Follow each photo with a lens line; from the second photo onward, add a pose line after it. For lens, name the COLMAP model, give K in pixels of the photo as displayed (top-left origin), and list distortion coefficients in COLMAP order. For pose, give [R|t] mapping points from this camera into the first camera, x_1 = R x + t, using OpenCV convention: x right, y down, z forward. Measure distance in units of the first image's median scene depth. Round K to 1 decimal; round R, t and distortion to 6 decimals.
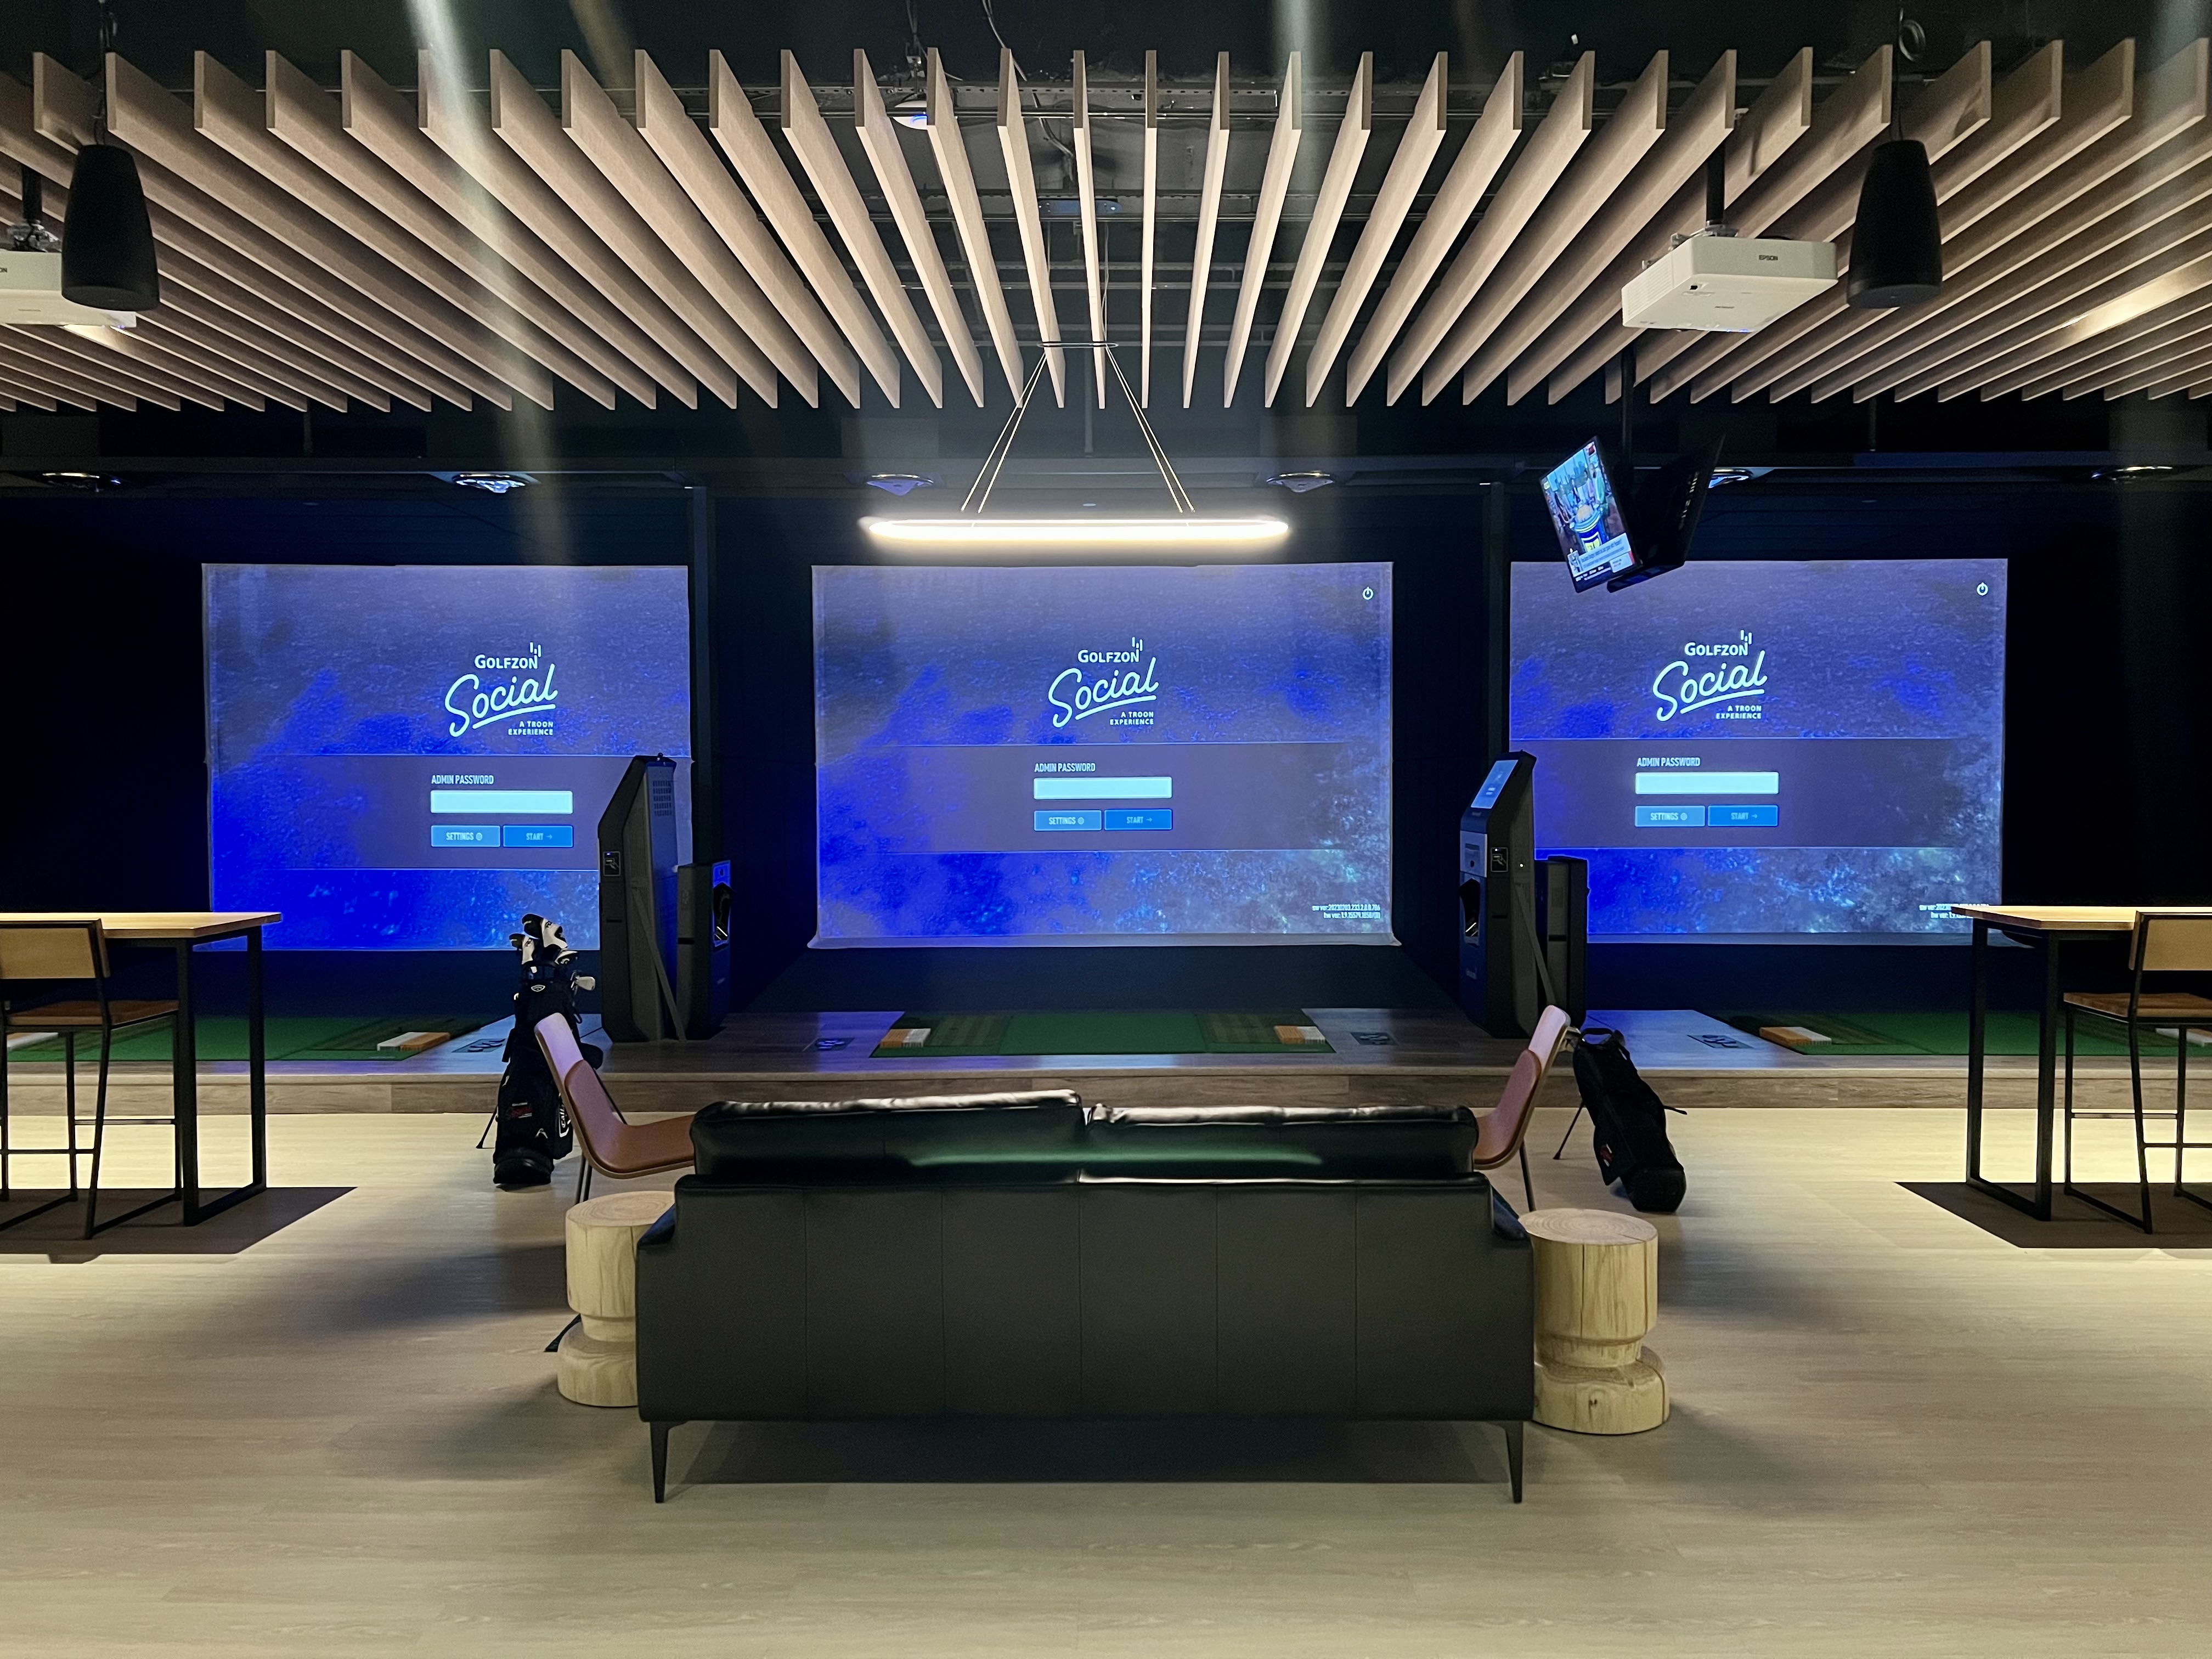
lens RADIAL K [[1641.3, 0, 1060.2], [0, 1641.3, 845.0], [0, 0, 1]] dist [0.029775, -0.034771]
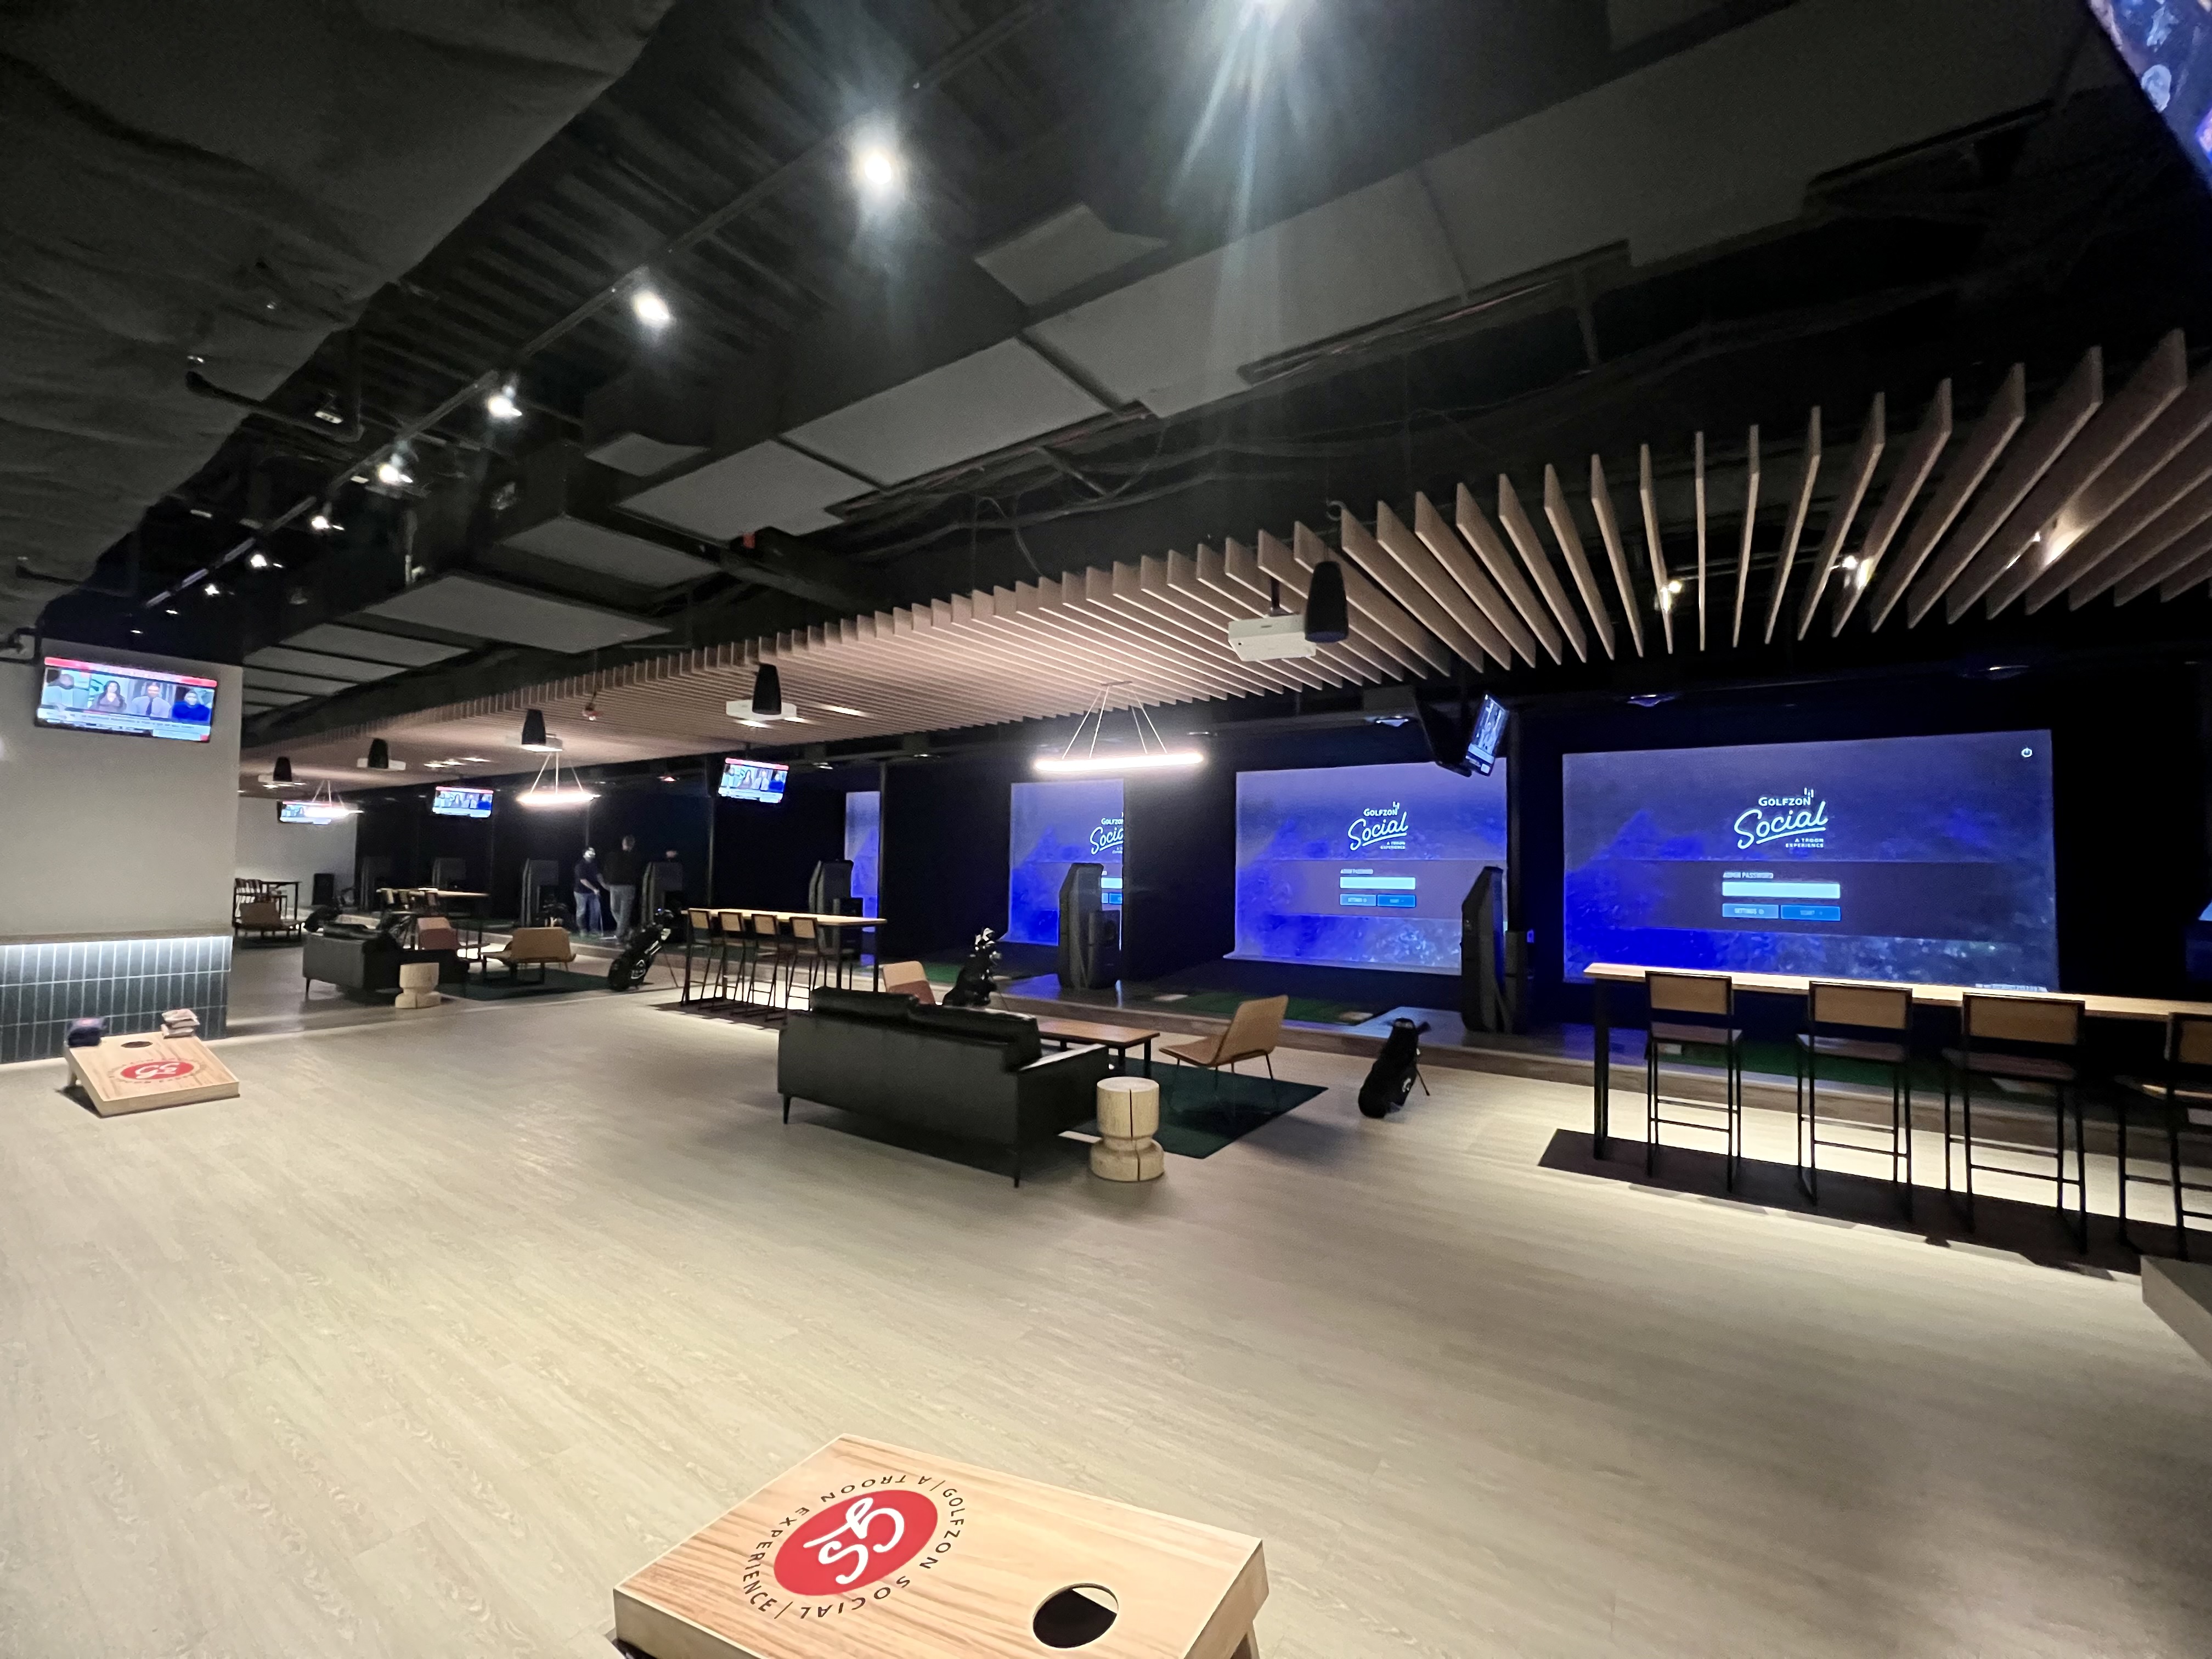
lens RADIAL K [[872.4, 0, 1102.6], [0, 872.4, 799.3], [0, 0, 1]] dist [0.000655, 0.000180]
pose [[0.840243, -0.027236, -0.541525, 0.419016], [-0.041948, 0.992479, -0.115004, -0.002511], [0.540584, 0.119347, 0.832781, -0.009665]]
